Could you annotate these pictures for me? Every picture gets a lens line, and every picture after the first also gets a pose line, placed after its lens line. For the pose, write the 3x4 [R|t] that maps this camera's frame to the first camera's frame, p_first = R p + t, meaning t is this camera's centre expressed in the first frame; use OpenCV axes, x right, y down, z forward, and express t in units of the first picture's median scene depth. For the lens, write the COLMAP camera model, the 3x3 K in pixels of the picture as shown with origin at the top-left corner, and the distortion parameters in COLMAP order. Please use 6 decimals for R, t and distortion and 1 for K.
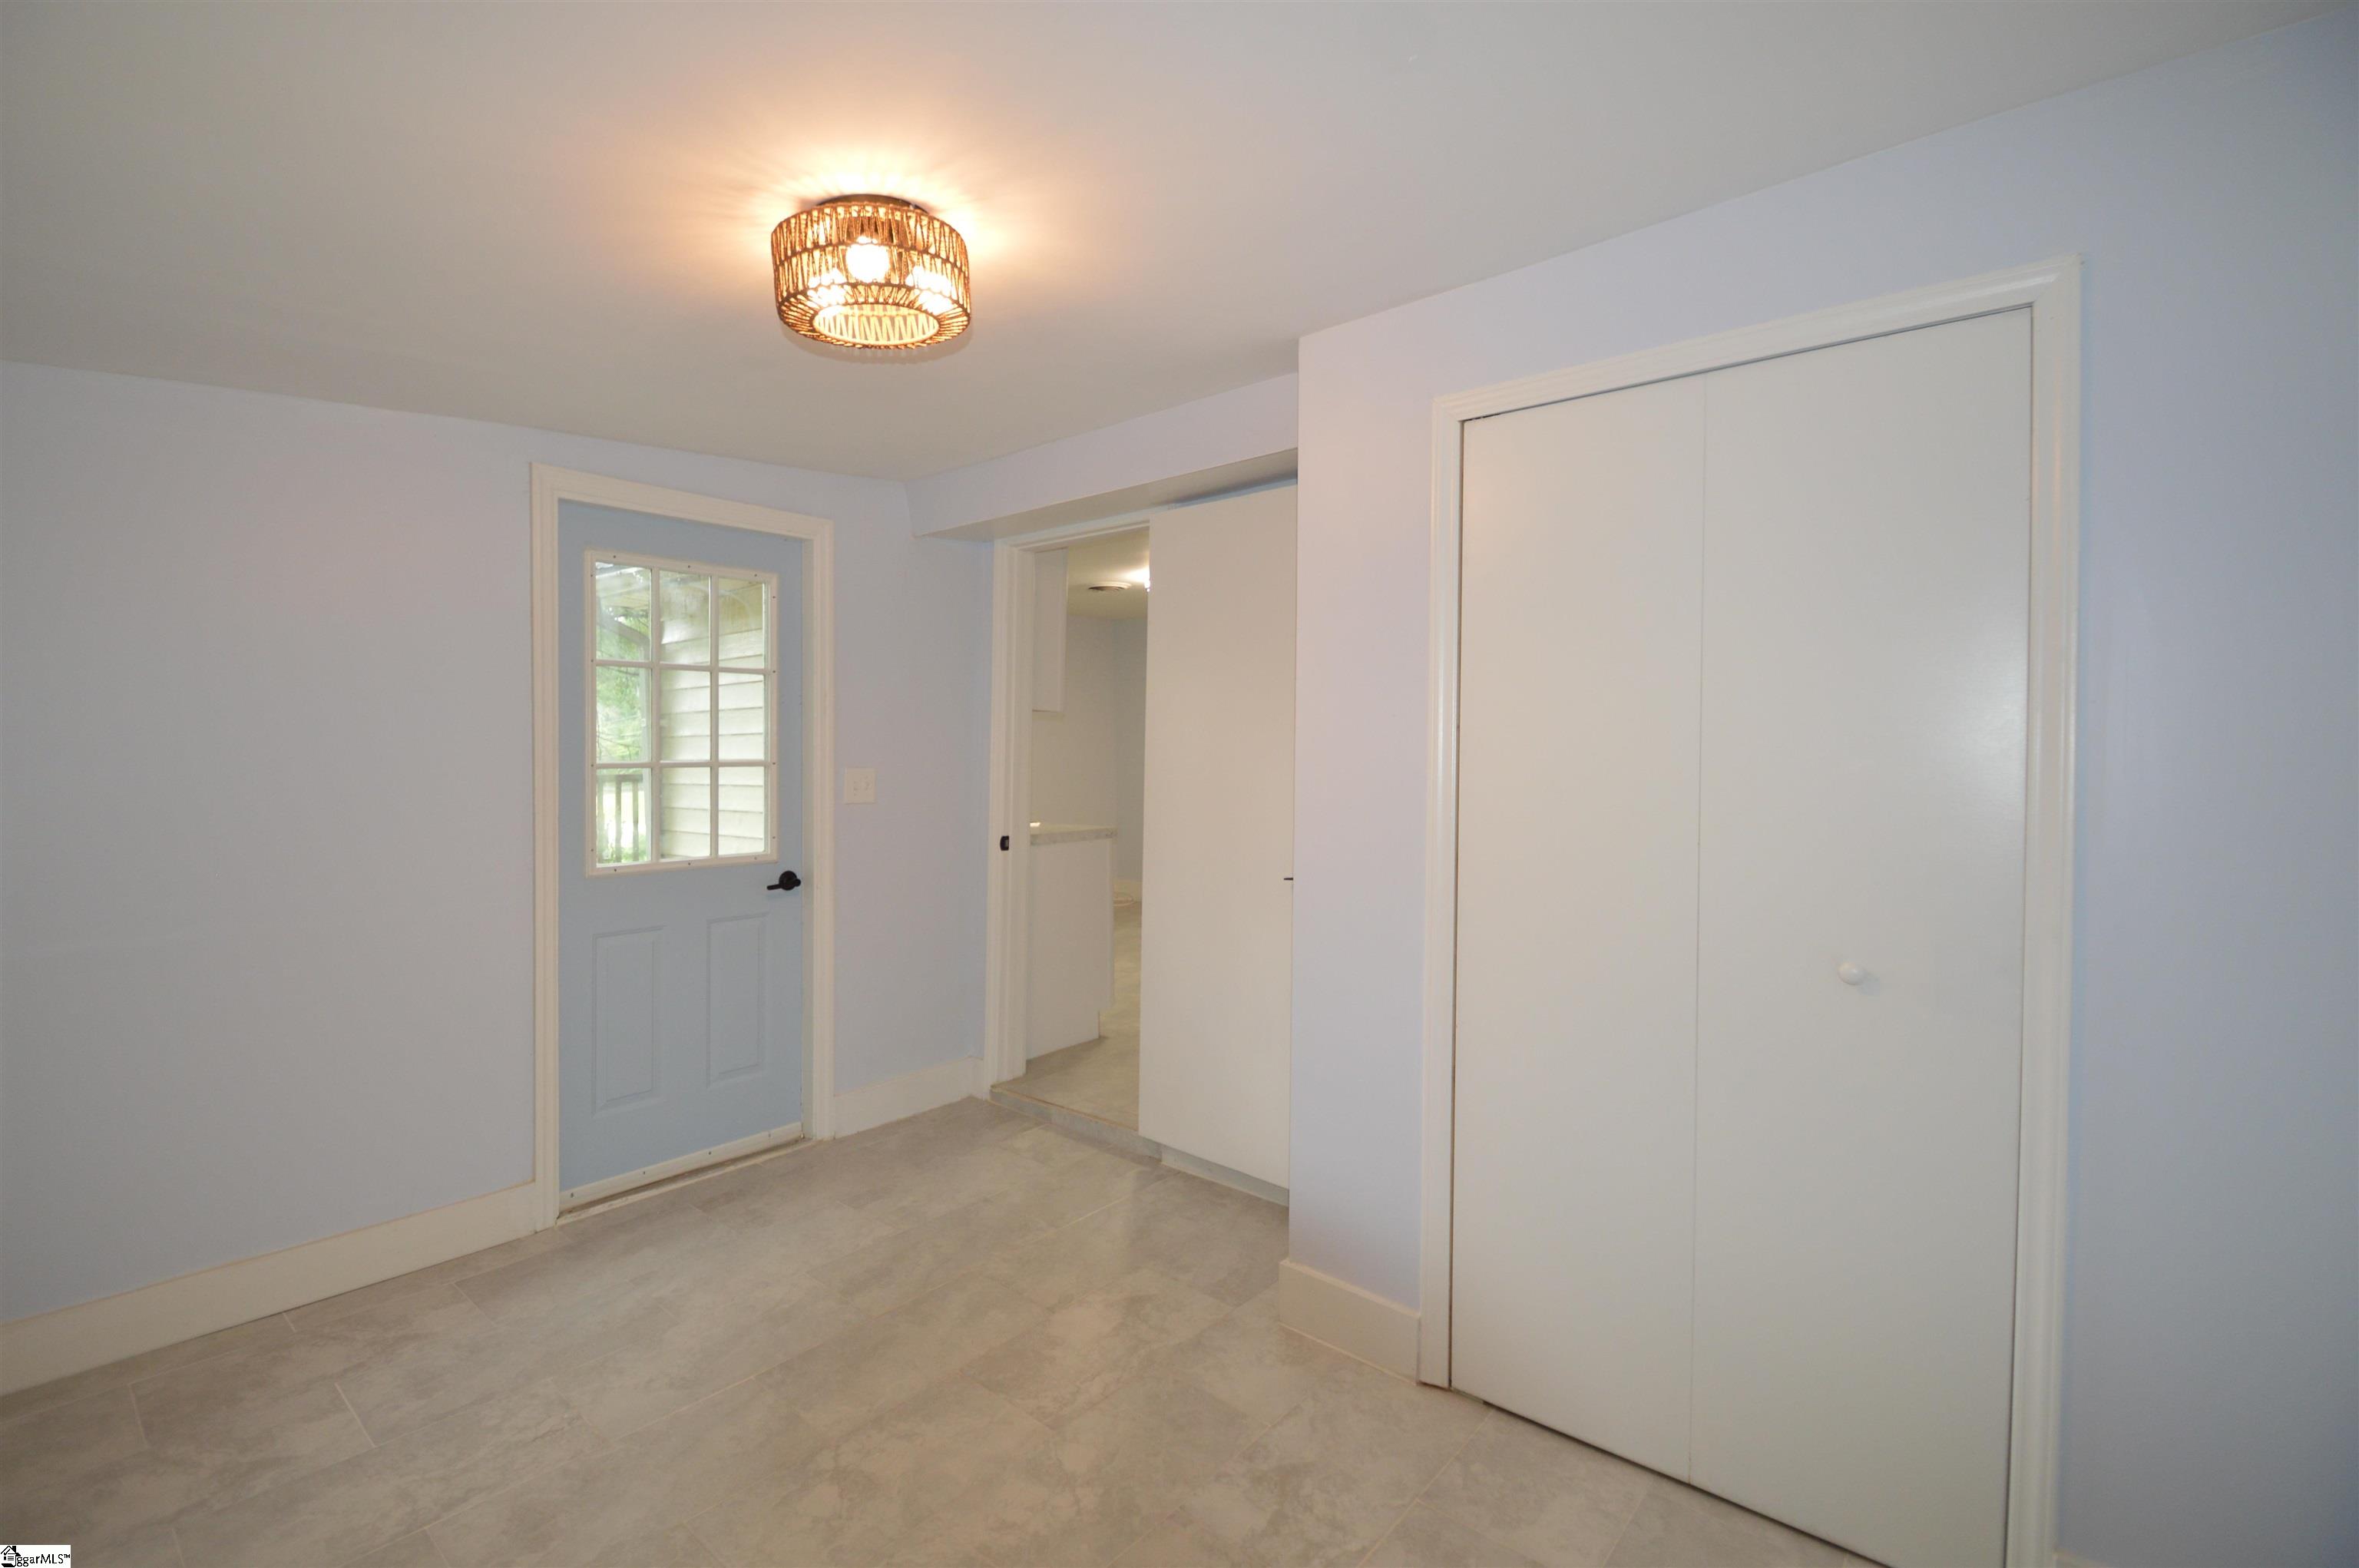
lens RADIAL K [[1051.9, 0, 1144.4], [0, 1051.9, 769.6], [0, 0, 1]] dist [0.024129, -0.023510]
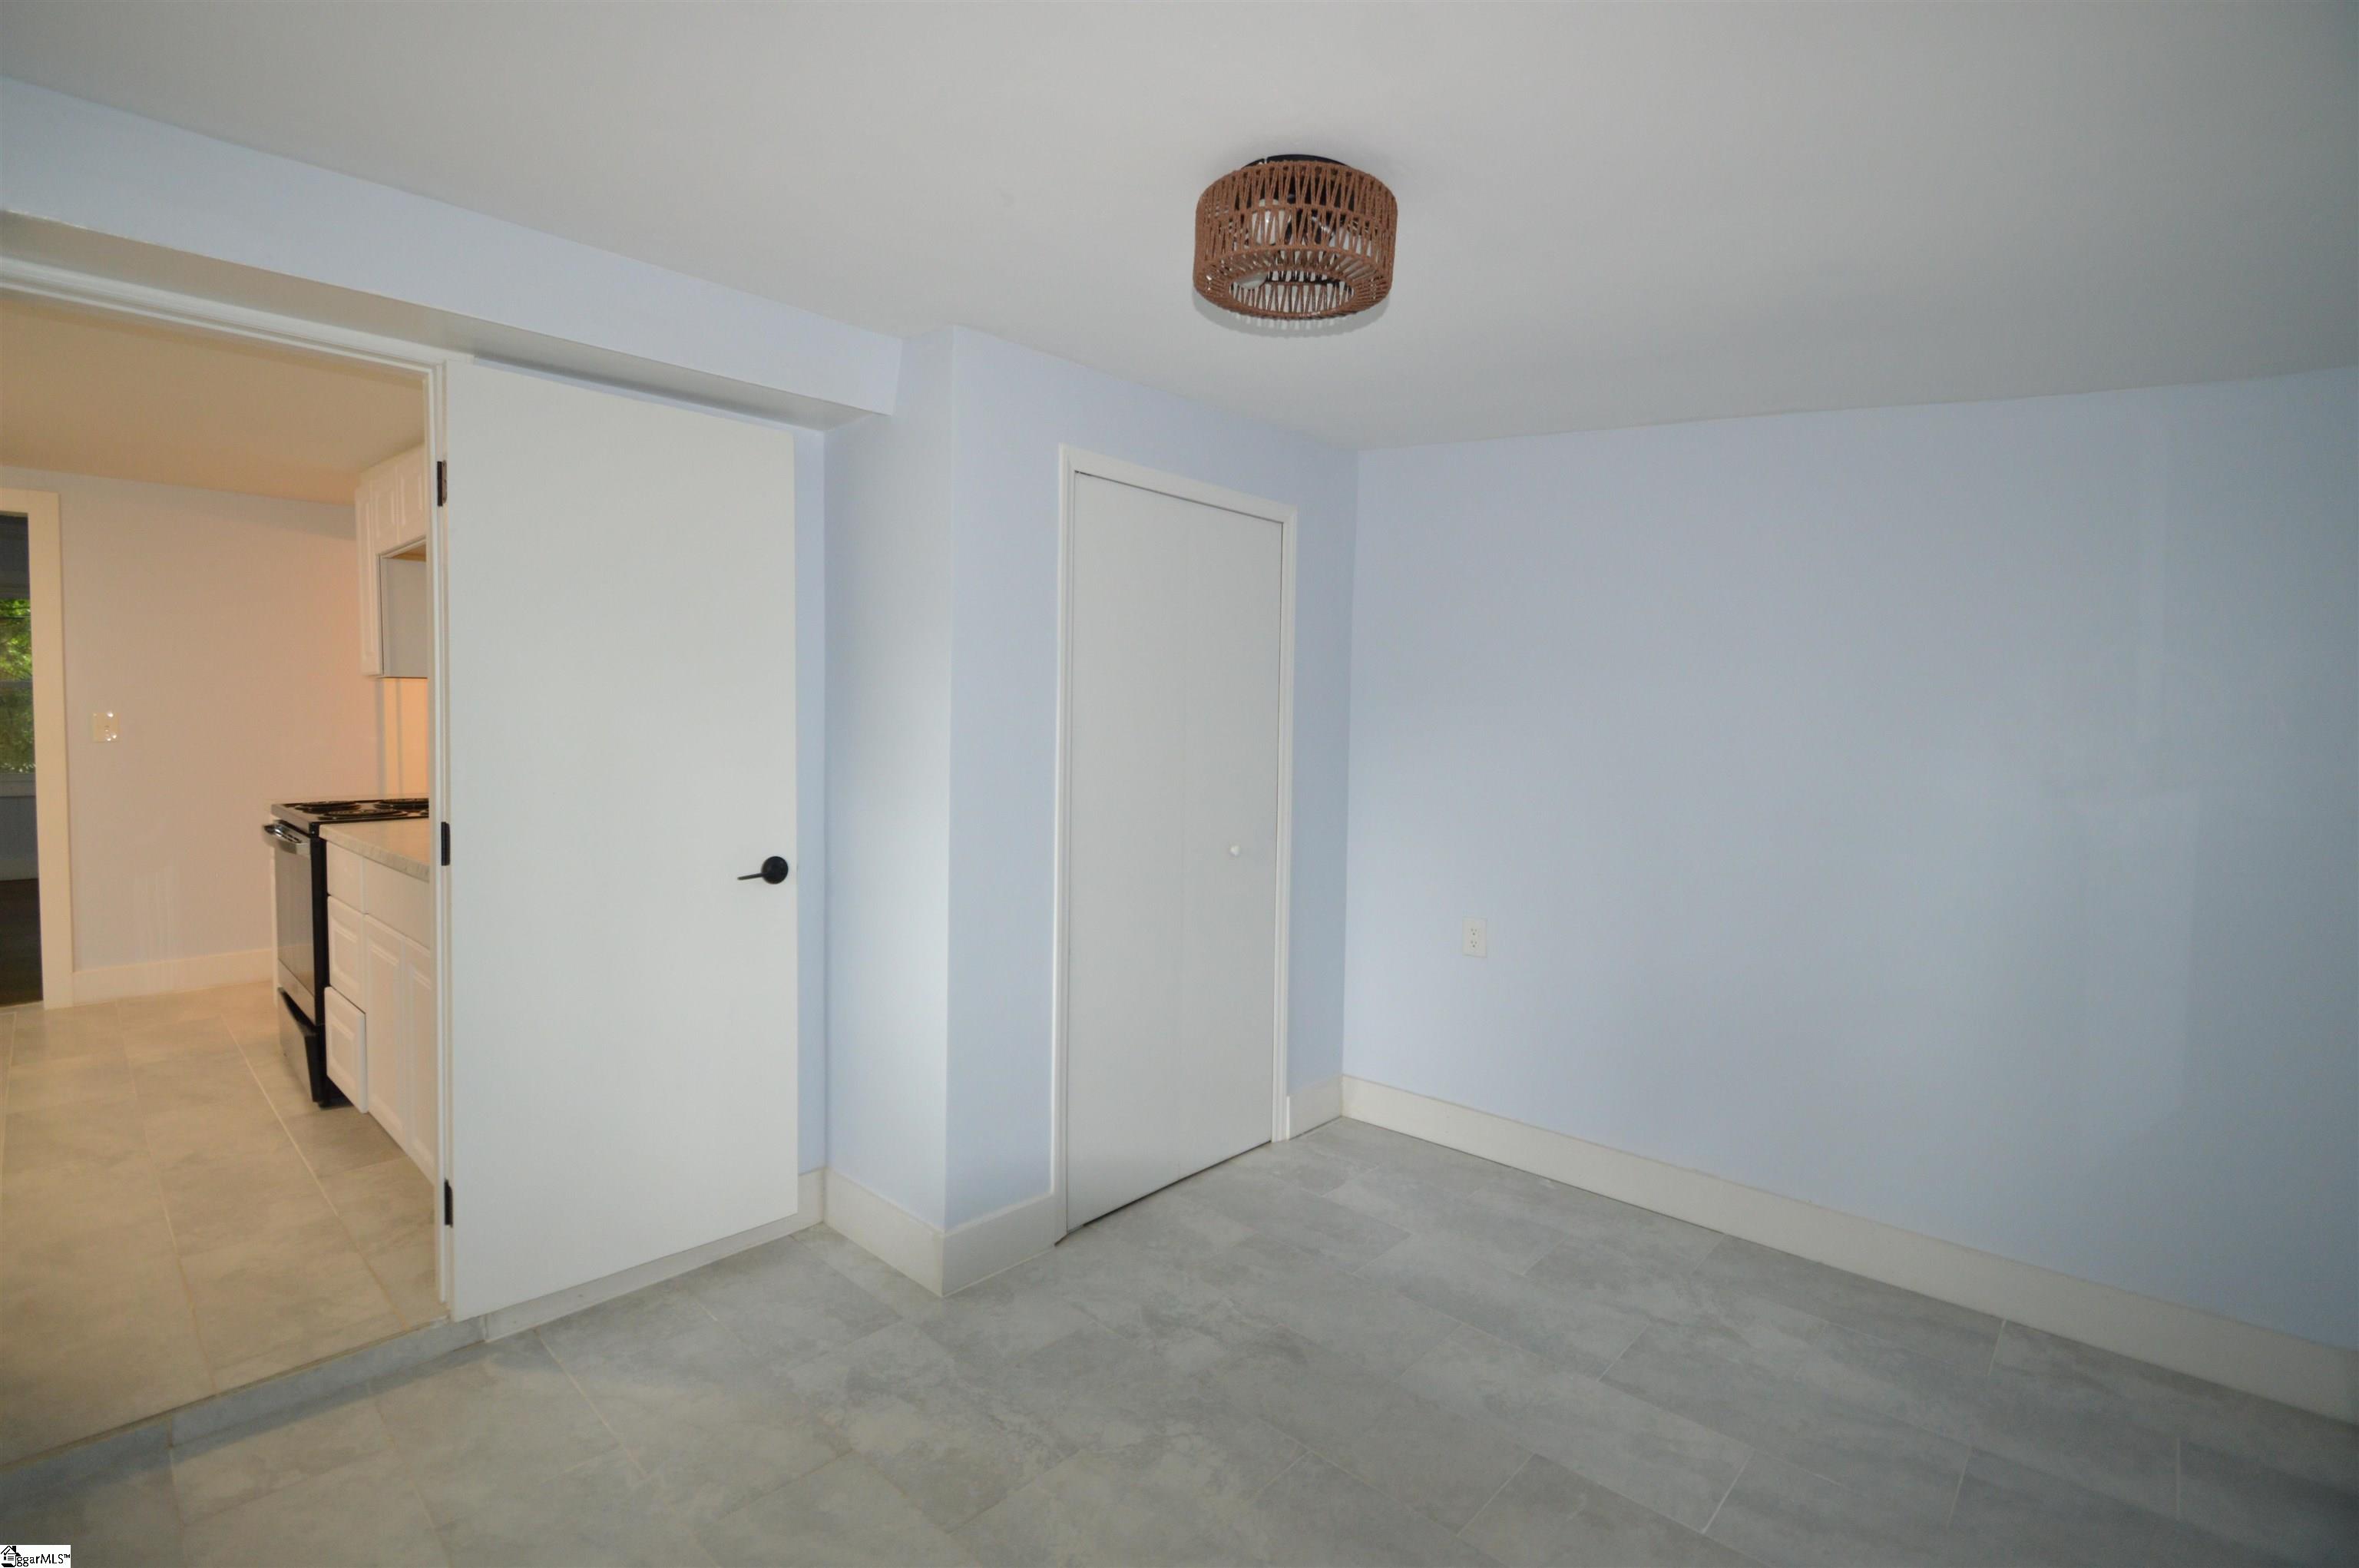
lens RADIAL K [[1051.9, 0, 1144.4], [0, 1051.9, 769.6], [0, 0, 1]] dist [0.024129, -0.023510]
pose [[0.042366, -0.036858, 0.998422, -0.957172], [0.004818, 0.999315, 0.036687, -0.017768], [-0.999091, 0.003256, 0.042514, 0.856100]]
